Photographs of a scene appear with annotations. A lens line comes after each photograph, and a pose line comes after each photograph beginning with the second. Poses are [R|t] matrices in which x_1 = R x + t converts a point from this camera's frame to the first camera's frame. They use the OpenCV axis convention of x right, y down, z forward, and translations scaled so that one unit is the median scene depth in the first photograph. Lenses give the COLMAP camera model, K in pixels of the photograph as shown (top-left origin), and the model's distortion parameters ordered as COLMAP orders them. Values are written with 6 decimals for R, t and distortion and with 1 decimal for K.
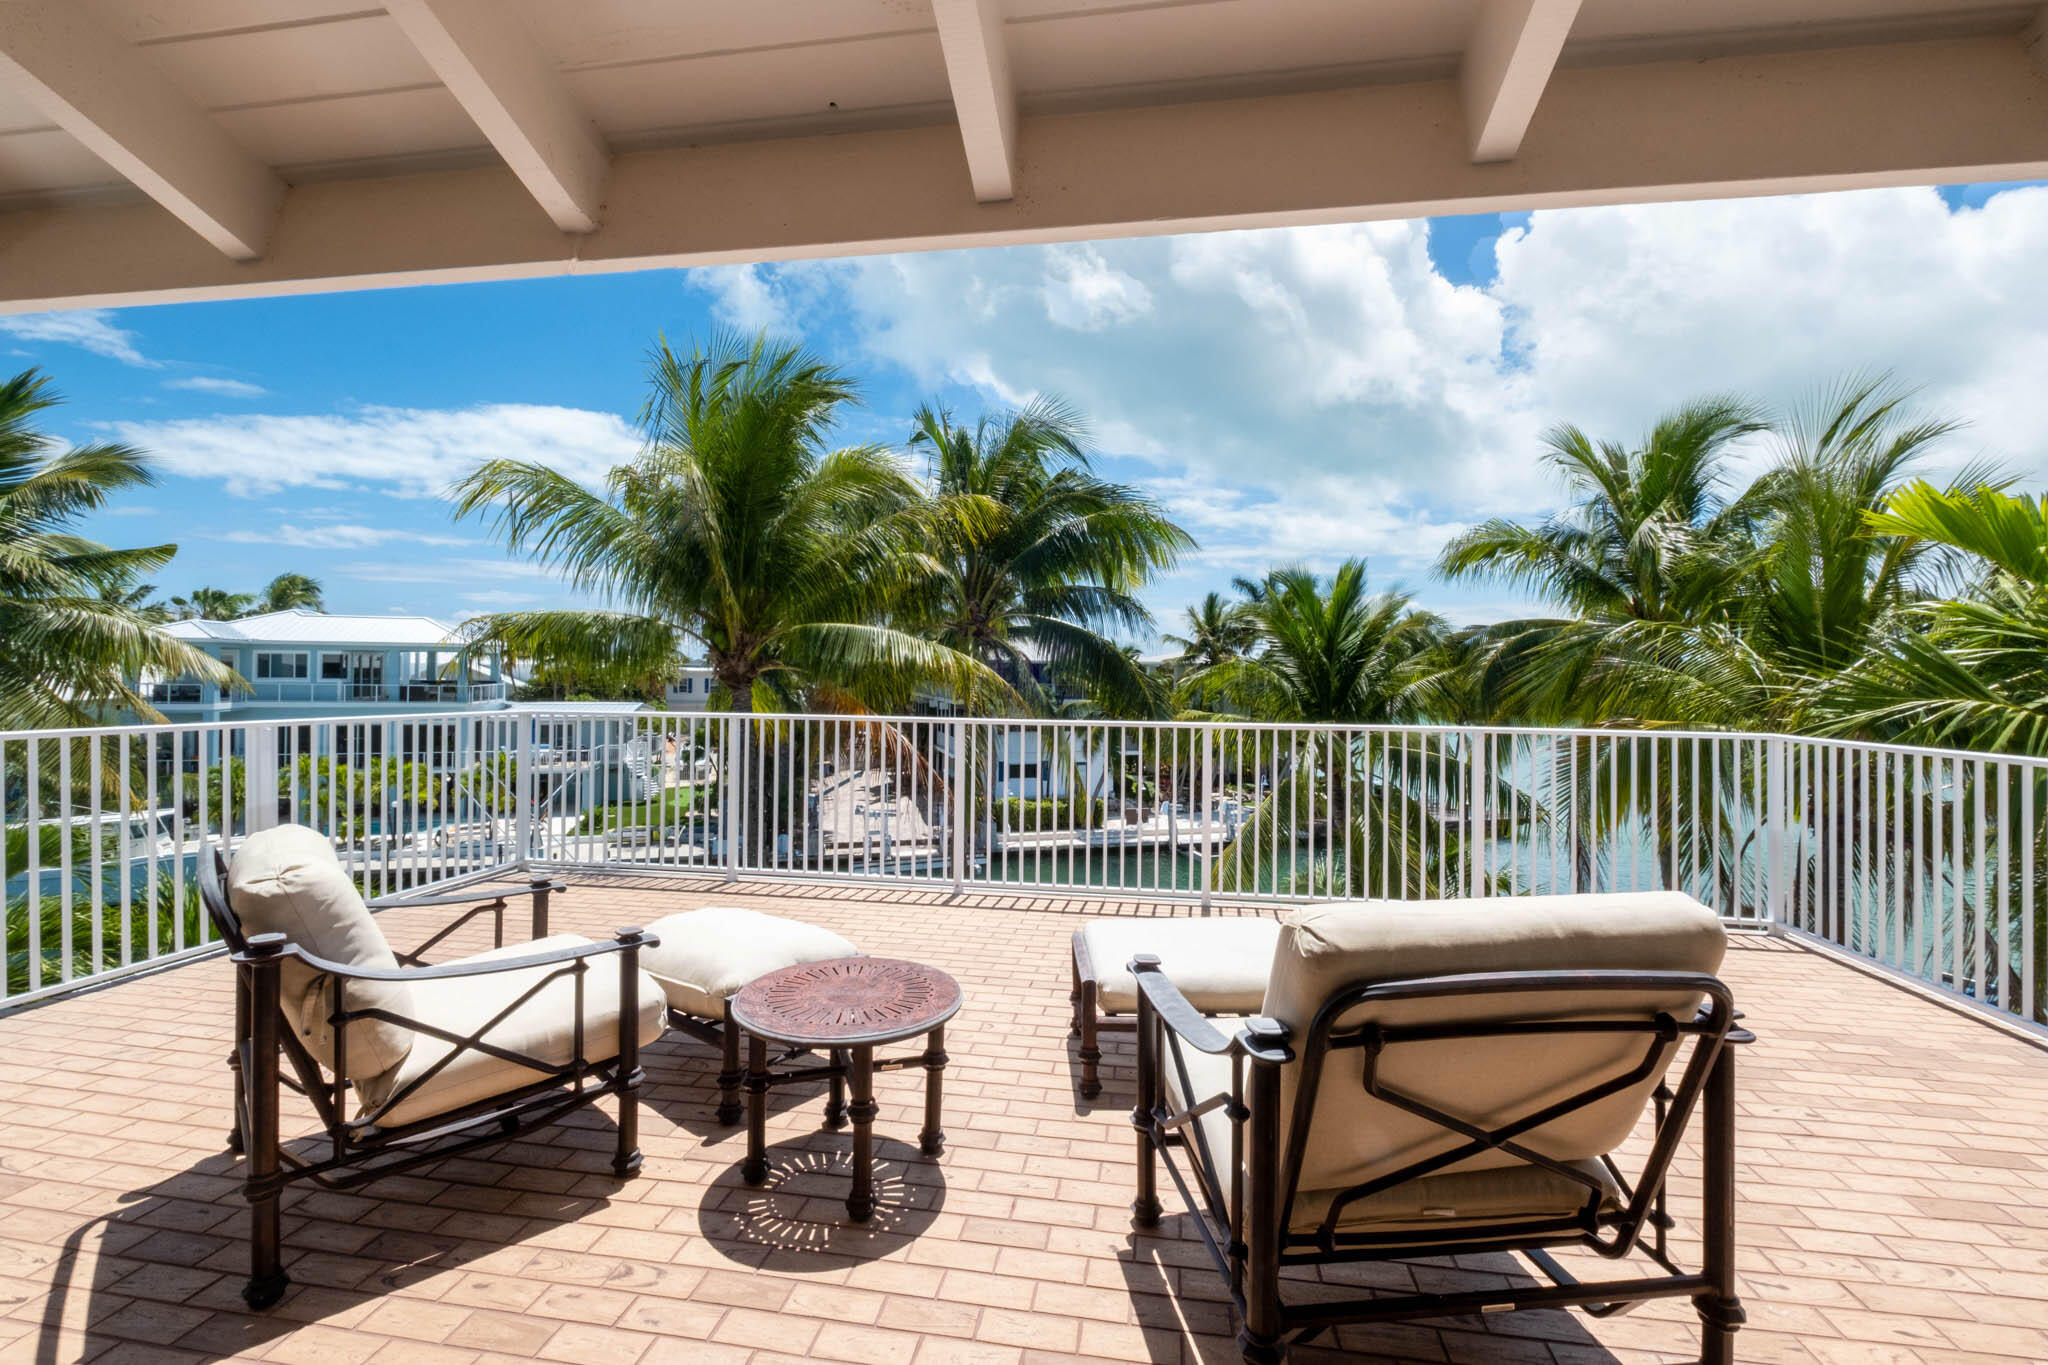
lens RADIAL K [[899.0, 0, 1024.7], [0, 899.0, 671.1], [0, 0, 1]] dist [0.003957, 0.000350]
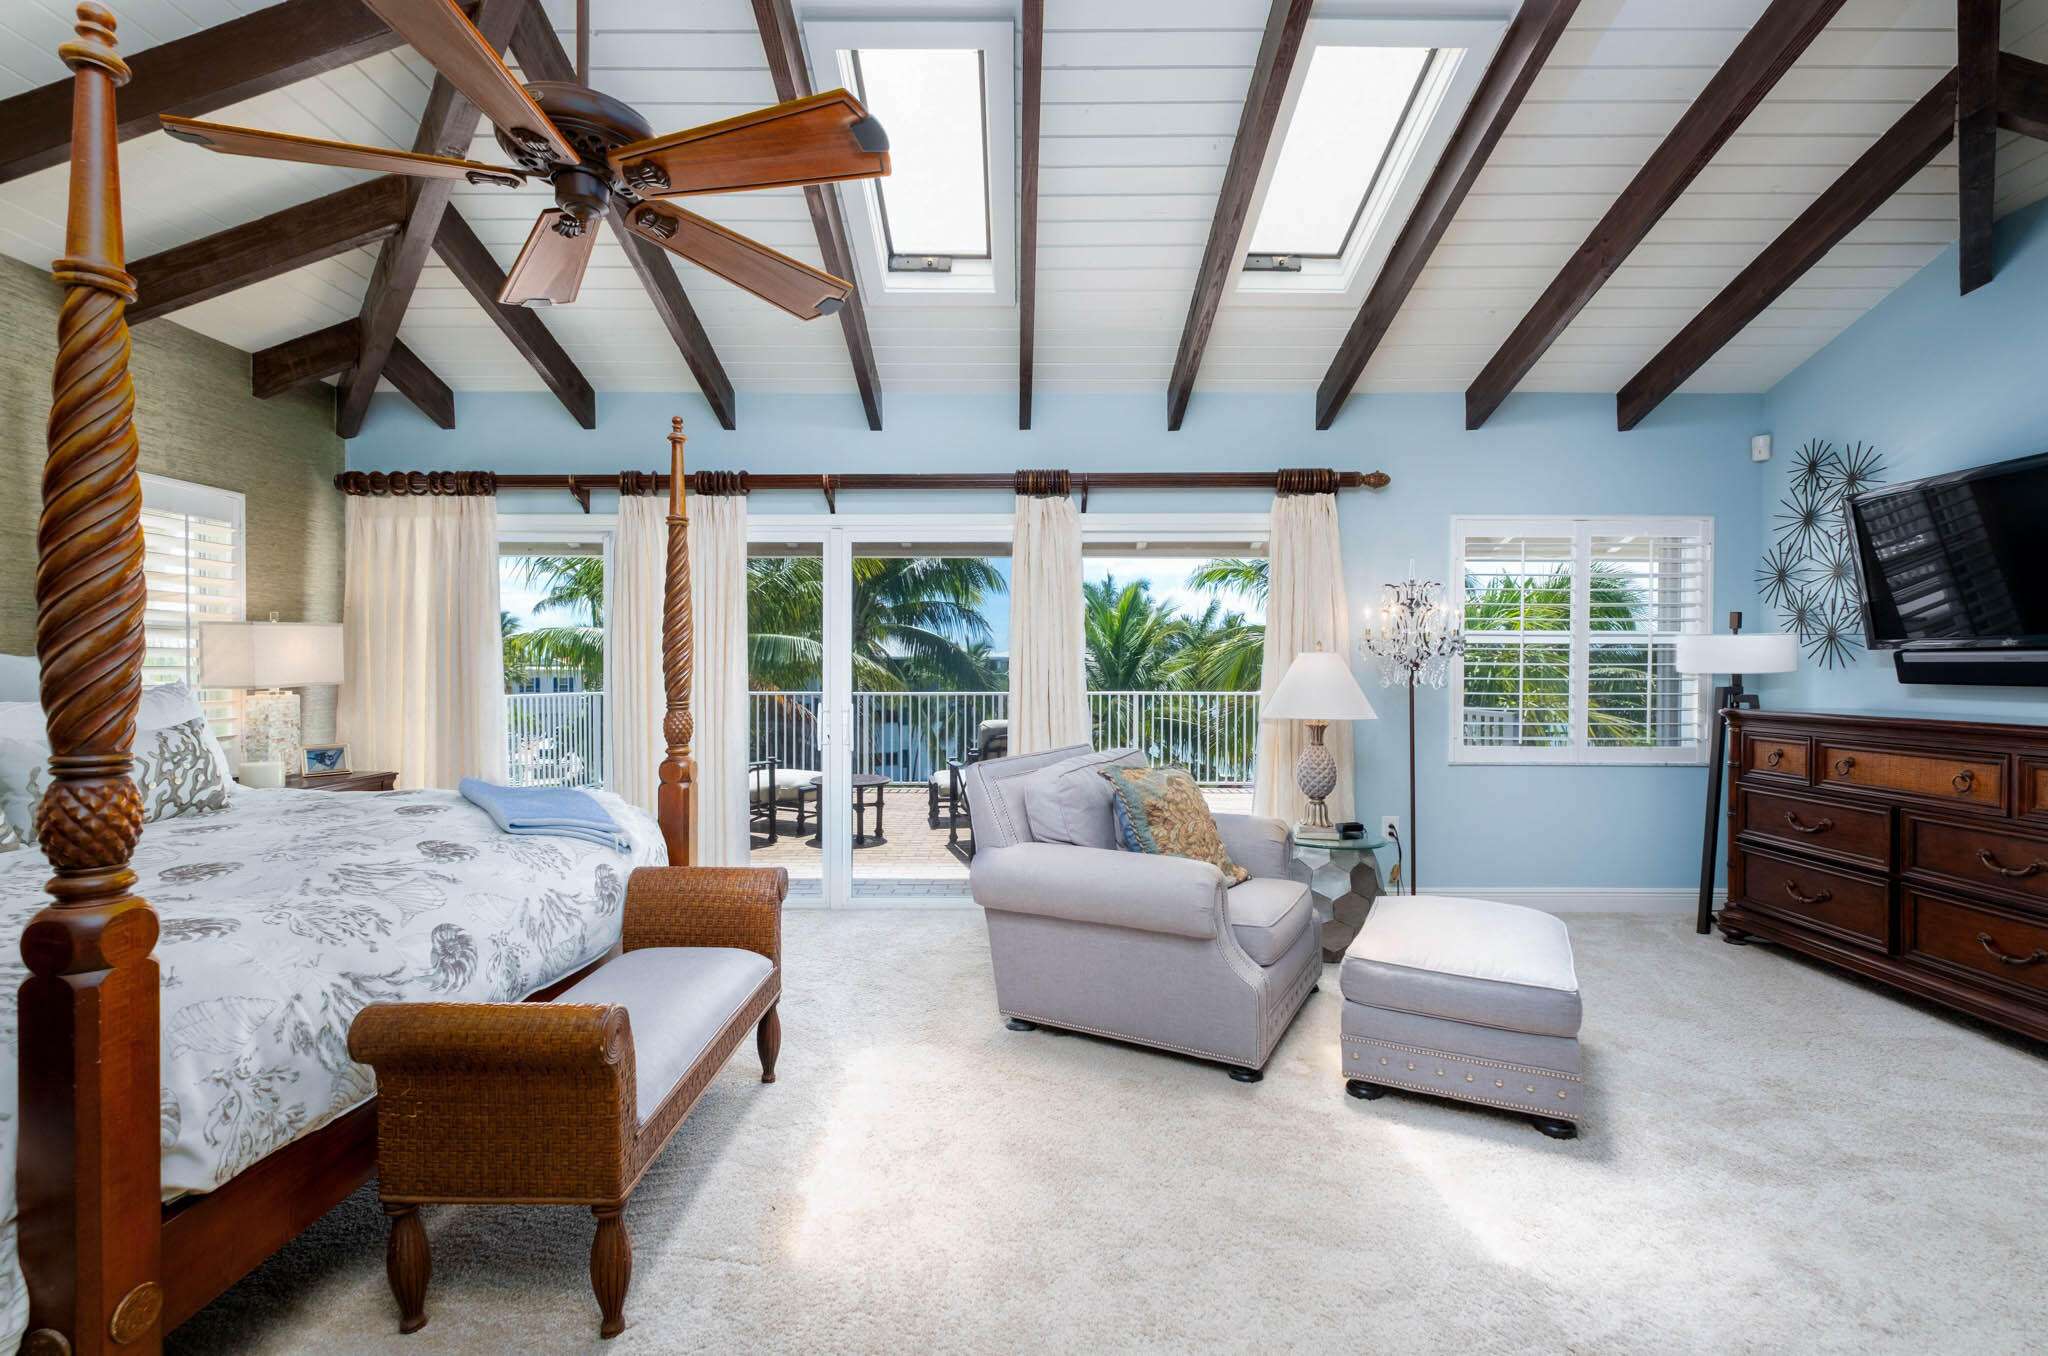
lens RADIAL K [[899.0, 0, 1020.3], [0, 899.0, 664.1], [0, 0, 1]] dist [0.003957, 0.000350]
pose [[0.987936, -0.009141, 0.154592, -0.020443], [0.009518, 0.999953, -0.001702, 0.001141], [-0.154569, 0.003153, 0.987977, -0.328266]]
